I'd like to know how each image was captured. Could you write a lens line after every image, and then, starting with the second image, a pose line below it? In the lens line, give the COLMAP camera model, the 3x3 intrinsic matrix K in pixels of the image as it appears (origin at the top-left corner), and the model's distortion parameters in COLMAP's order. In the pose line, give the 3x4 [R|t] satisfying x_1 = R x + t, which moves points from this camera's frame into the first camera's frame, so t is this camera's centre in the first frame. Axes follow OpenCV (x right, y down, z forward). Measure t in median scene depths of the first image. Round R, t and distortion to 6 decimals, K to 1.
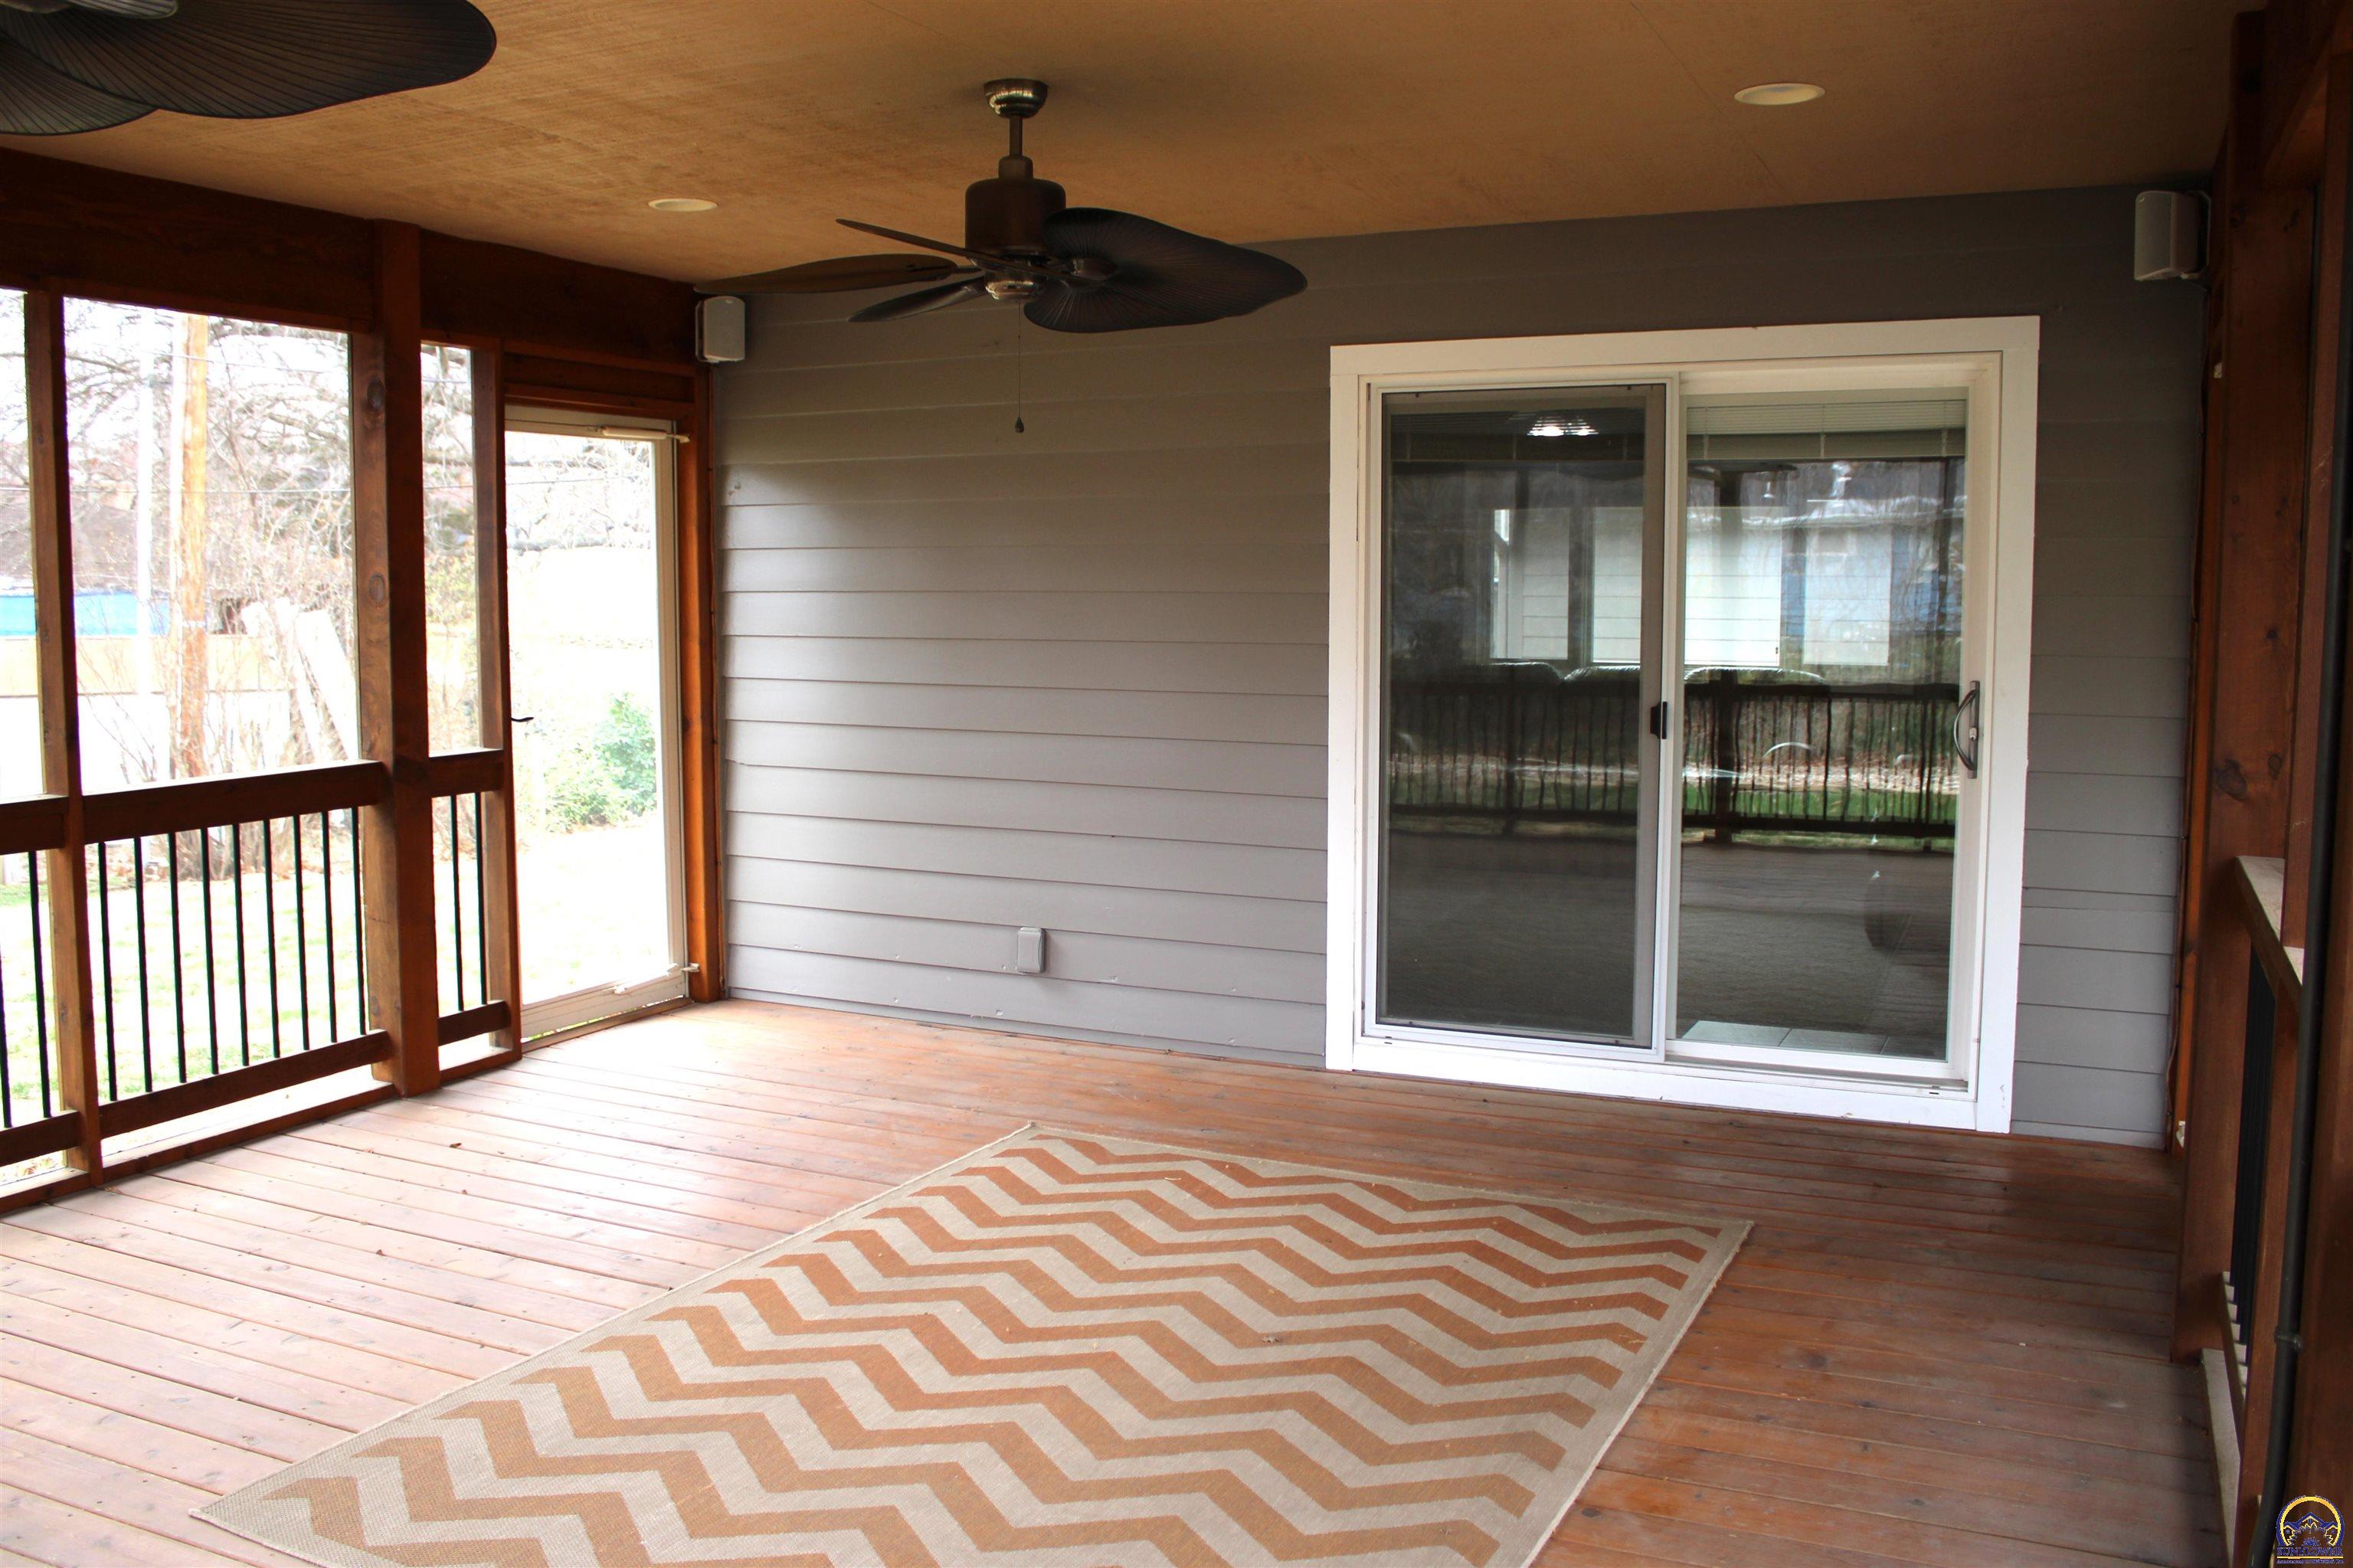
lens RADIAL K [[1989.2, 0, 1127.0], [0, 1989.2, 763.4], [0, 0, 1]] dist [-0.179065, 0.185497]
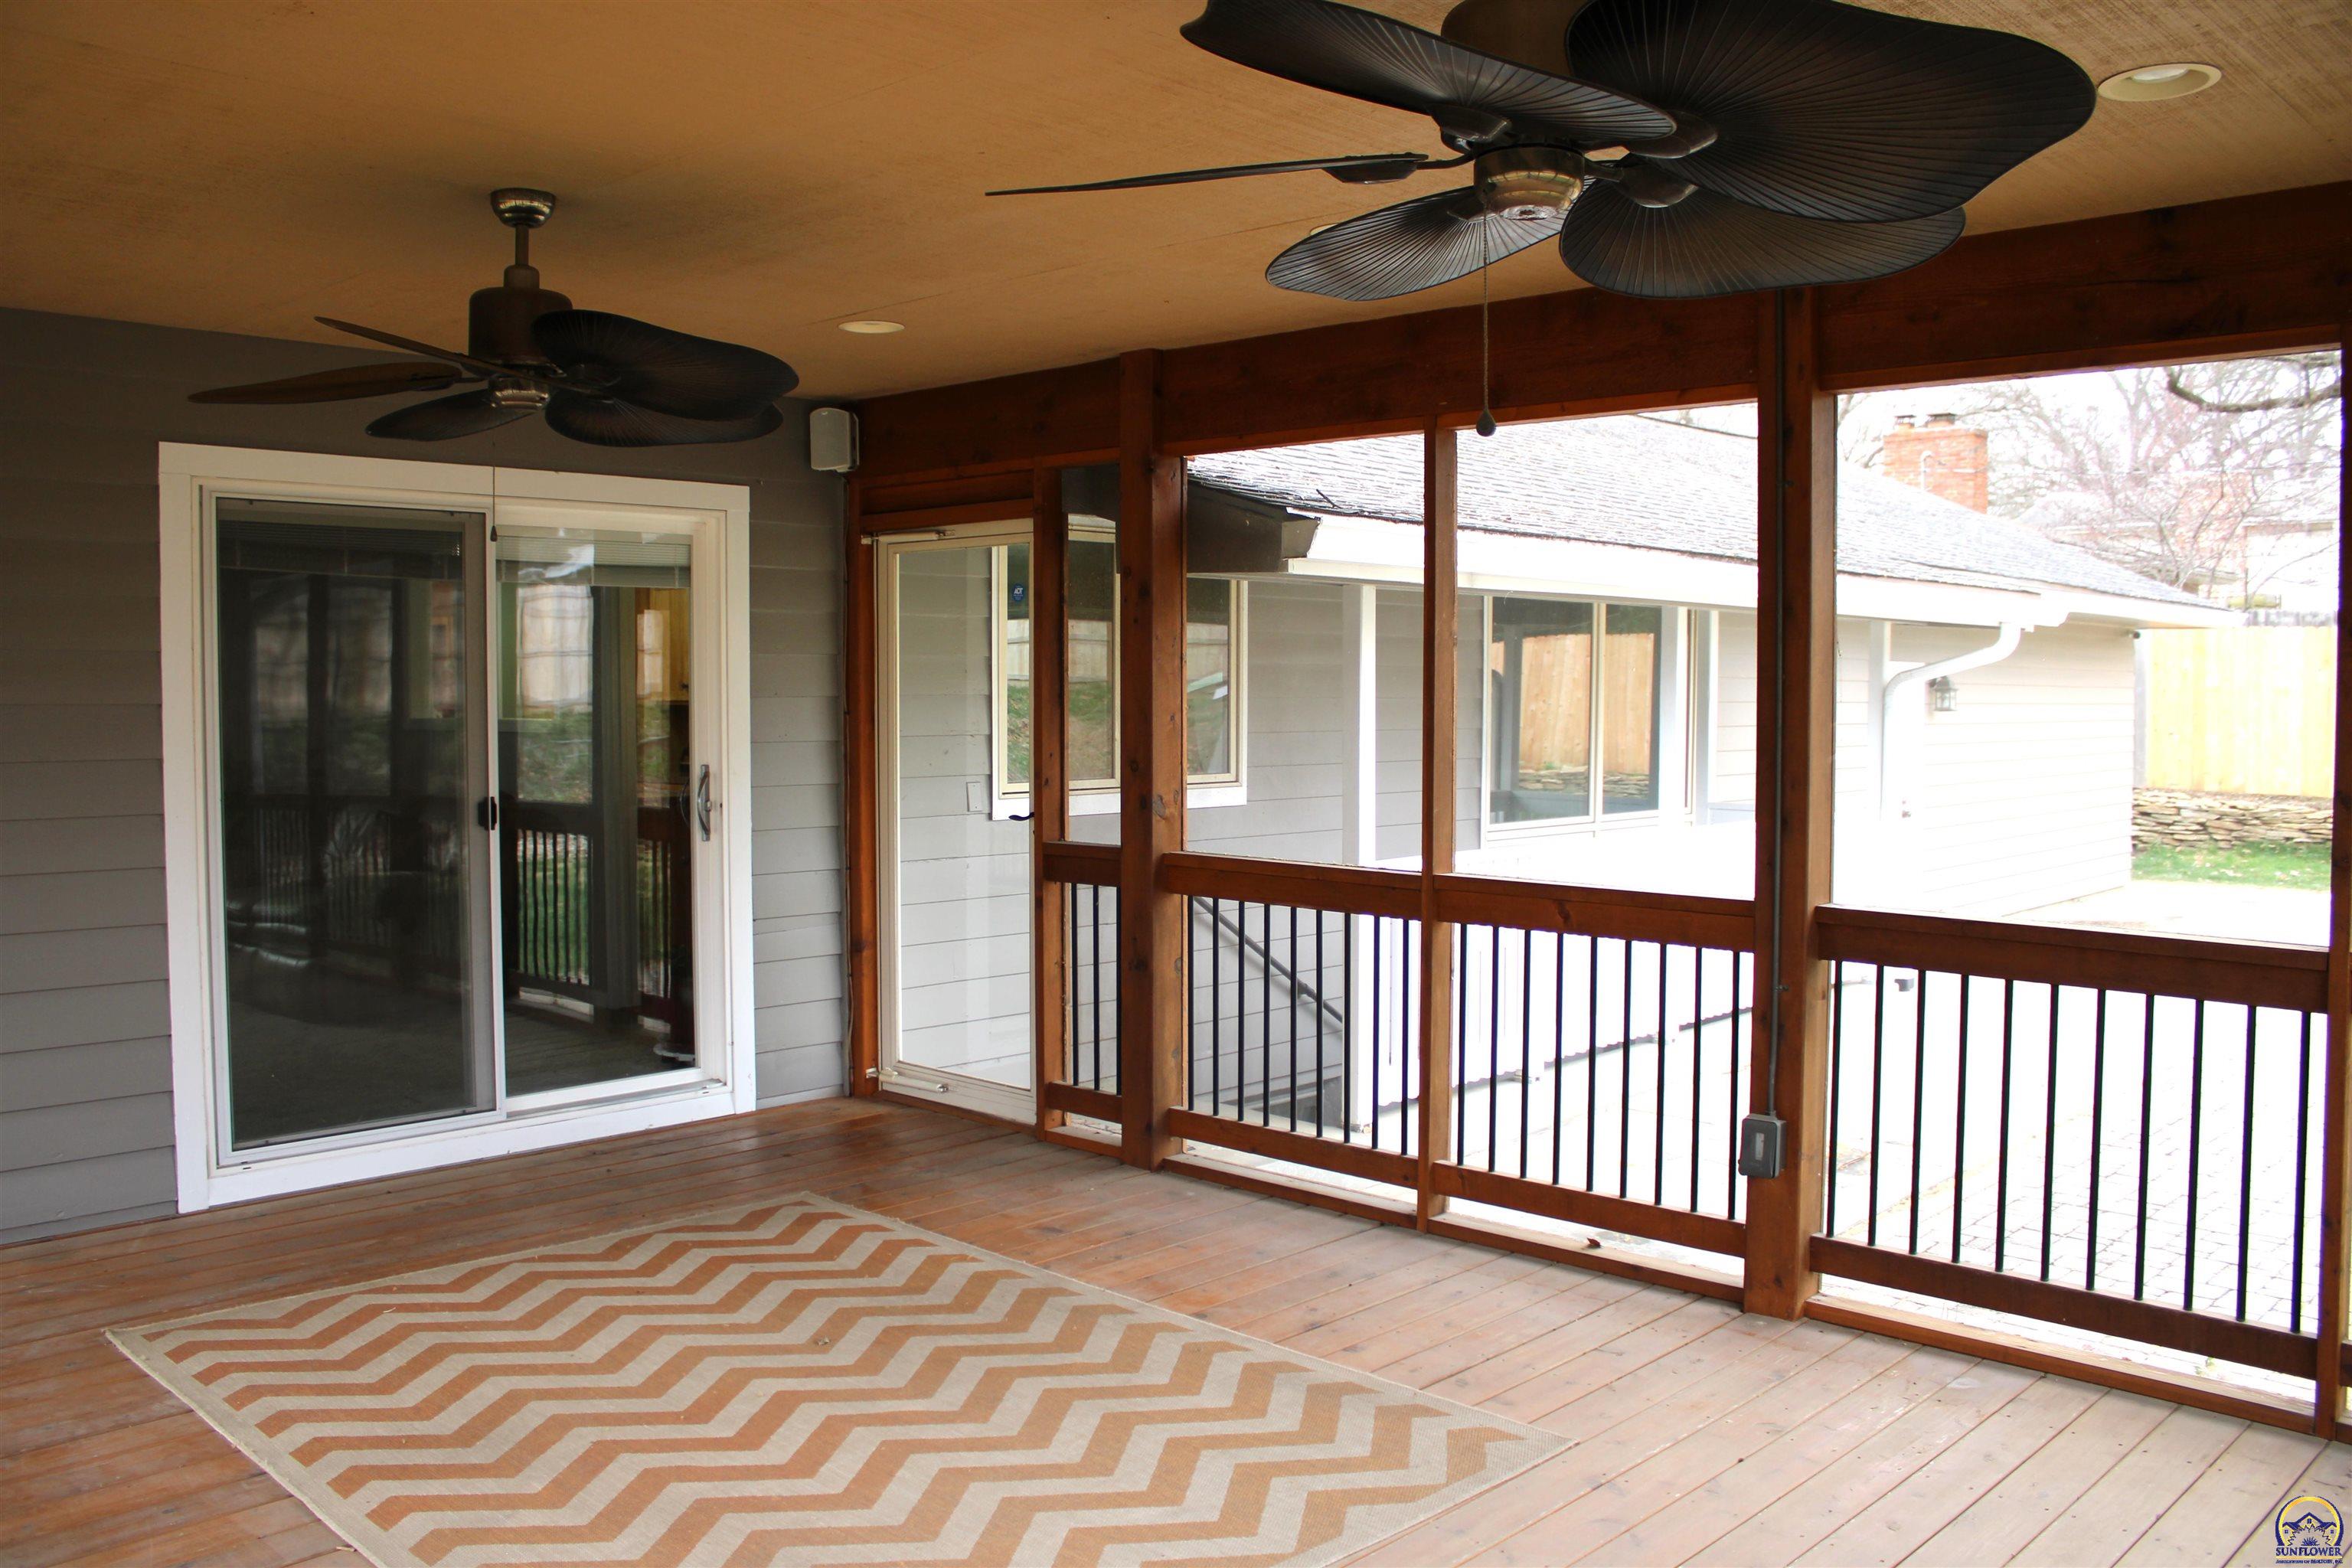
lens RADIAL K [[1988.3, 0, 1126.5], [0, 1988.3, 763.4], [0, 0, 1]] dist [-0.179065, 0.185497]
pose [[0.310741, -0.036238, 0.949804, -0.788858], [0.085636, 0.996276, 0.009995, -0.035755], [-0.946629, 0.078231, 0.312687, 0.364167]]
